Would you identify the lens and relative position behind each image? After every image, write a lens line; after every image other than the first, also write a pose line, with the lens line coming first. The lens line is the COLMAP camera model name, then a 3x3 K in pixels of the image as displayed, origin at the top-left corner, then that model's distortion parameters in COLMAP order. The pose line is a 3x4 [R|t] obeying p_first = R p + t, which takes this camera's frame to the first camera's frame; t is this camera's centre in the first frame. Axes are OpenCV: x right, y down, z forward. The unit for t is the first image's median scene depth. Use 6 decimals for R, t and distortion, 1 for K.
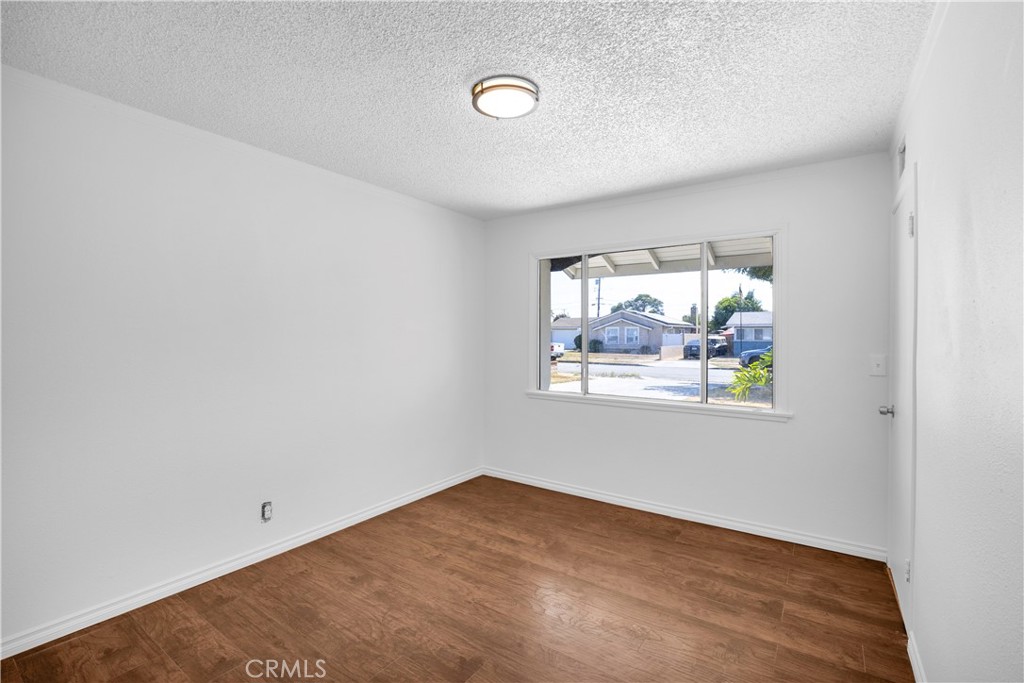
lens RADIAL K [[461.5, 0, 511.6], [0, 461.5, 339.0], [0, 0, 1]] dist [-0.002595, -0.000442]
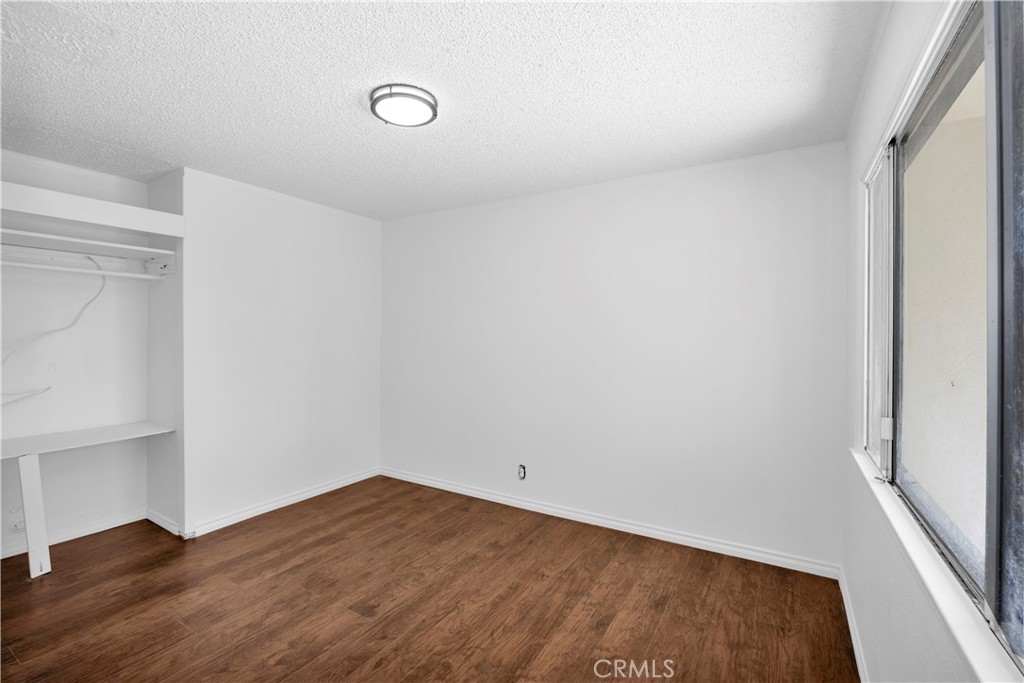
lens RADIAL K [[461.5, 0, 510.4], [0, 461.5, 340.6], [0, 0, 1]] dist [-0.002595, -0.000442]
pose [[0.042896, -0.000687, -0.999079, 0.728112], [-0.005539, 0.999984, -0.000925, 0.001504], [0.999064, 0.005574, 0.042892, 0.851031]]
